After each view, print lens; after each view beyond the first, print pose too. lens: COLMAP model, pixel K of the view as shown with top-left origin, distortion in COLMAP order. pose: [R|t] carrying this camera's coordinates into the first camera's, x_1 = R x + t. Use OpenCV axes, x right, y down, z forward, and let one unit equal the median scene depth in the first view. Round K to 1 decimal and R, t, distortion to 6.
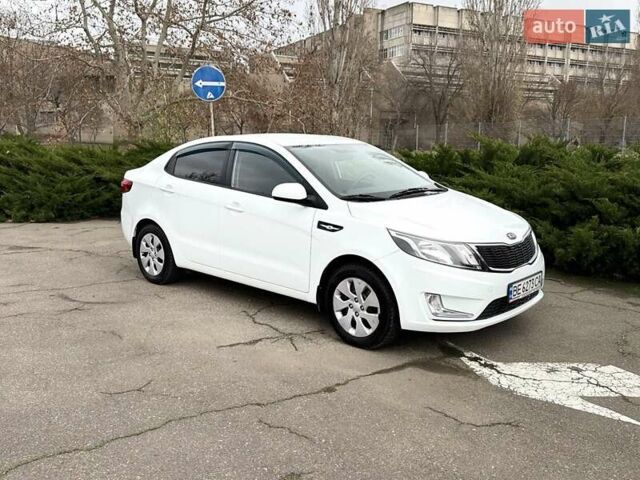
lens RADIAL K [[582.5, 0, 320.0], [0, 582.5, 240.0], [0, 0, 1]] dist [0.163667, -0.321480]
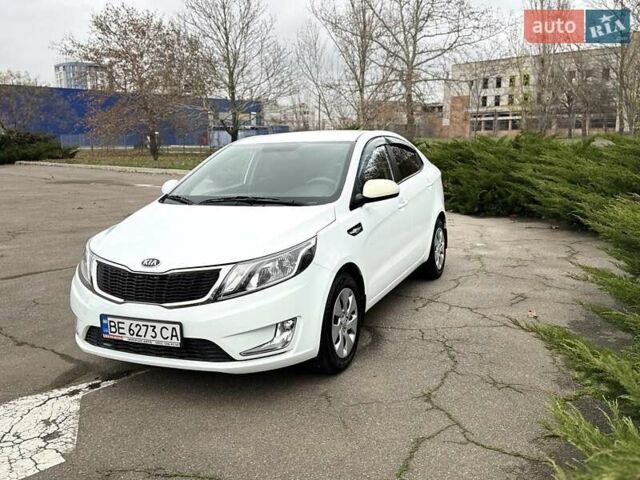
lens RADIAL K [[582.5, 0, 320.0], [0, 582.5, 240.0], [0, 0, 1]] dist [0.163667, -0.321480]
pose [[0.317732, 0.147002, -0.936716, 0.767767], [-0.138550, 0.984503, 0.107505, -0.103270], [0.938003, 0.095624, 0.333175, 0.654467]]
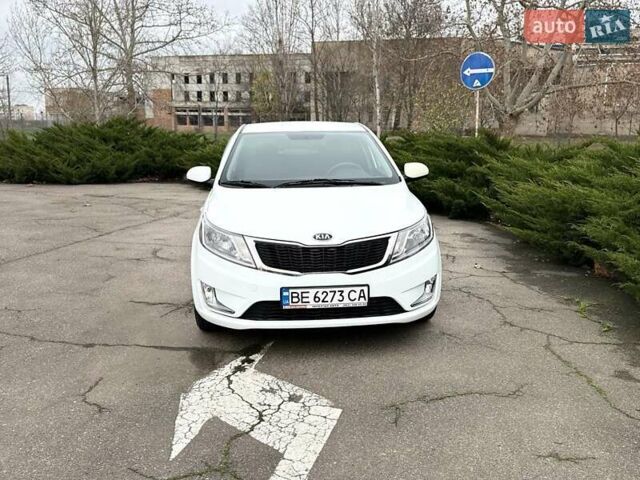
lens RADIAL K [[582.5, 0, 320.0], [0, 582.5, 240.0], [0, 0, 1]] dist [0.163667, -0.321480]
pose [[0.731739, 0.117986, -0.671295, 0.619419], [-0.109766, 0.992447, 0.054782, -0.033800], [0.672688, 0.033600, 0.739163, 0.251145]]
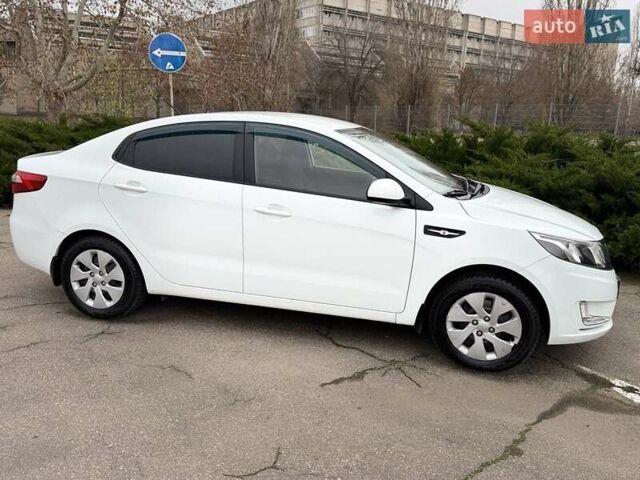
lens RADIAL K [[563.7, 0, 320.0], [0, 563.7, 240.0], [0, 0, 1]] dist [0.119858, -0.196854]
pose [[0.987057, -0.006490, 0.160240, -0.204538], [-0.000466, 0.999060, 0.043337, -0.033072], [-0.160371, -0.042850, 0.986126, 0.171713]]
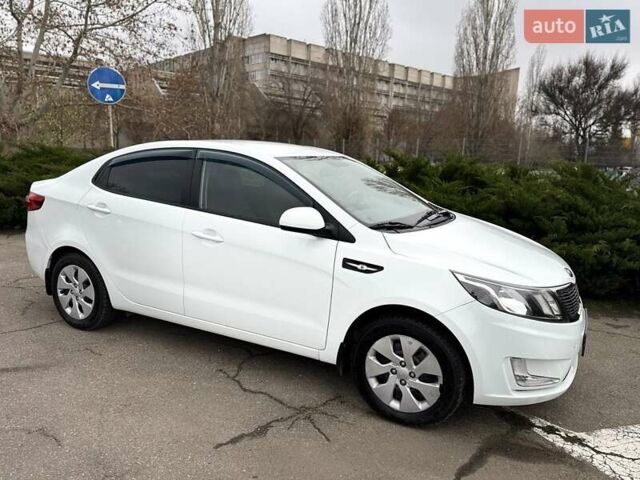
lens RADIAL K [[494.1, 0, 320.0], [0, 494.1, 240.0], [0, 0, 1]] dist [0.115012, -0.189211]
pose [[0.966607, -0.014765, 0.255836, -0.139227], [0.012700, 0.999872, 0.009723, -0.044520], [-0.255947, -0.006149, 0.966671, 0.275513]]
